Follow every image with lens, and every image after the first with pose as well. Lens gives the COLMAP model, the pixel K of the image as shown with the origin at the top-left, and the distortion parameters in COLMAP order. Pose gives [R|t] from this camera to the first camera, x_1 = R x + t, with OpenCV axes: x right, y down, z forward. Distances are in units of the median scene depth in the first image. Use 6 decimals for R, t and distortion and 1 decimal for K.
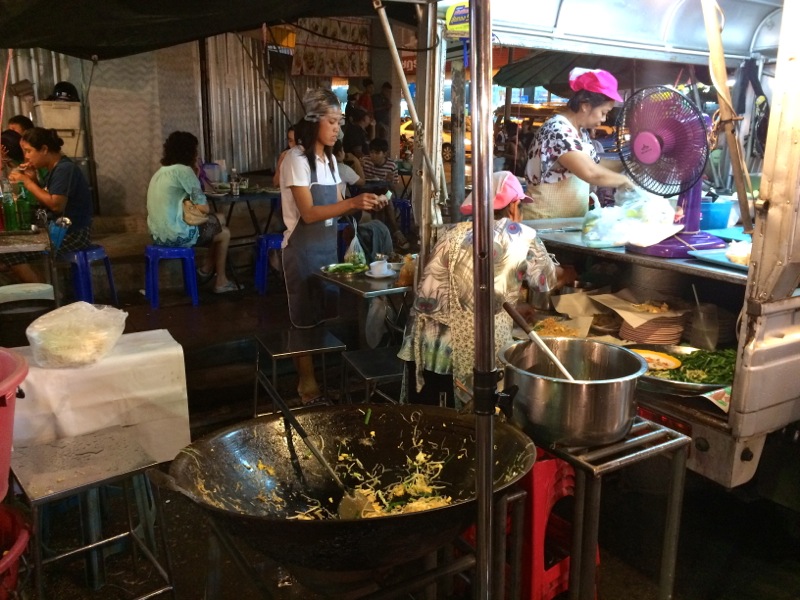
lens RADIAL K [[708.1, 0, 400.0], [0, 708.1, 300.0], [0, 0, 1]] dist [0.051287, -0.015421]
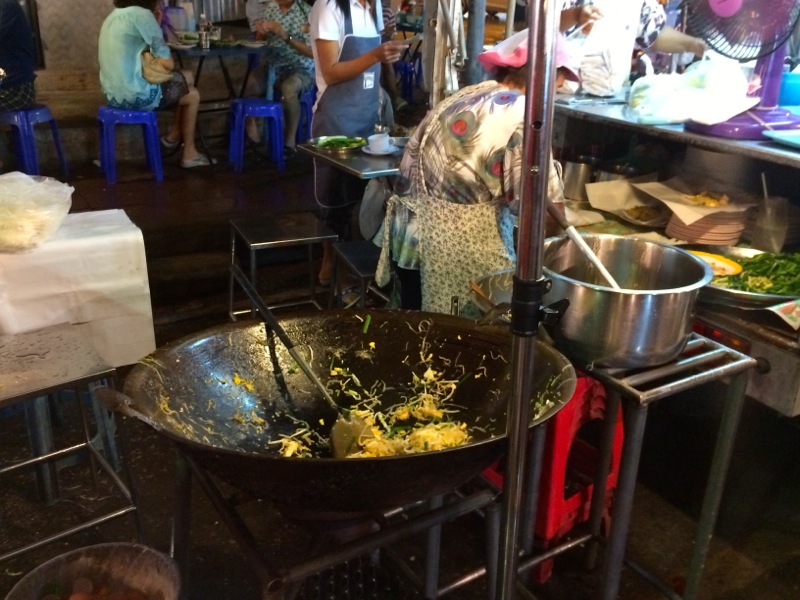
lens RADIAL K [[759.2, 0, 400.0], [0, 759.2, 300.0], [0, 0, 1]] dist [0.051105, -0.010631]
pose [[0.999468, 0.026731, 0.018698, -0.020496], [-0.029287, 0.987727, 0.153417, -0.000903], [-0.014367, -0.153883, 0.987985, 0.109277]]
